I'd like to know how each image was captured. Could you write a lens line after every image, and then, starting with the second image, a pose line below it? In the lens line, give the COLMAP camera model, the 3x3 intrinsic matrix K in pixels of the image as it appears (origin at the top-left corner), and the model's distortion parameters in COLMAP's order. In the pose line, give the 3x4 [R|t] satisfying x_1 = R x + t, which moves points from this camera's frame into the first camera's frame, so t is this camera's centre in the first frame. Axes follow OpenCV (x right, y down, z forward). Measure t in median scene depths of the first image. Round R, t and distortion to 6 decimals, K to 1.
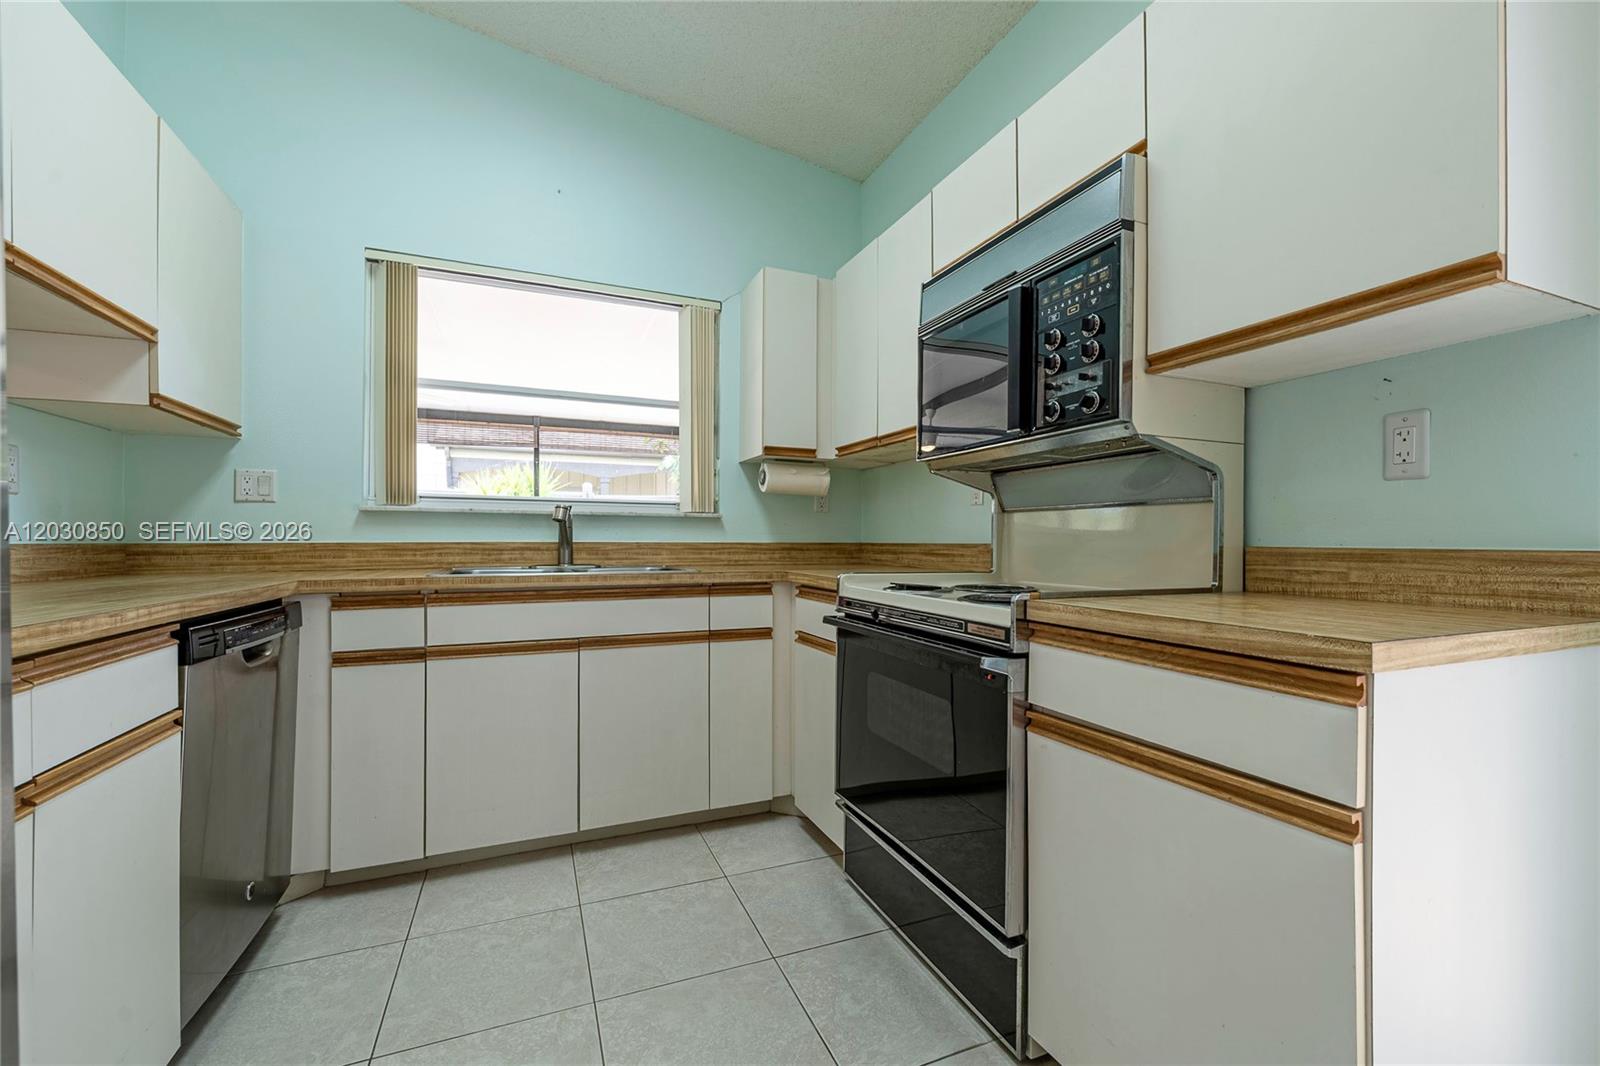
lens RADIAL K [[651.7, 0, 798.8], [0, 651.7, 539.7], [0, 0, 1]] dist [-0.000544, -0.000157]
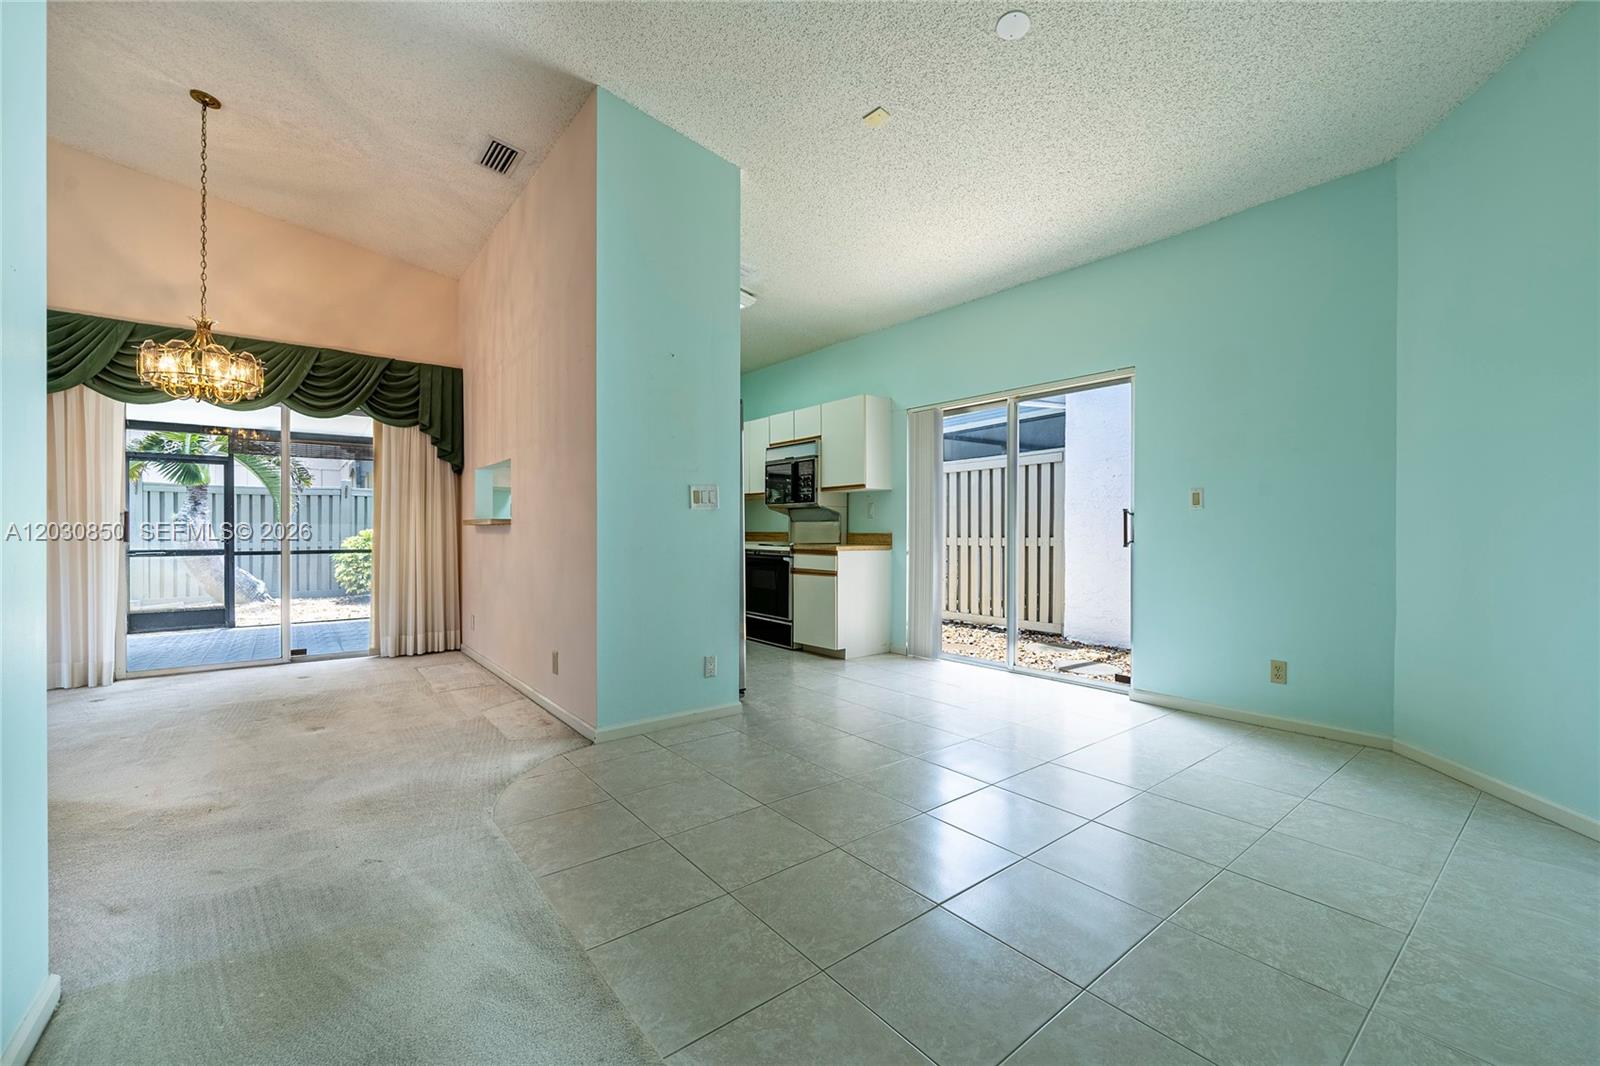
lens RADIAL K [[651.7, 0, 798.8], [0, 651.7, 539.7], [0, 0, 1]] dist [-0.000544, -0.000157]
pose [[0.963075, -0.006373, 0.269158, -0.731292], [0.001029, 0.999800, 0.019991, -0.027094], [-0.269232, -0.018976, 0.962888, -2.980145]]
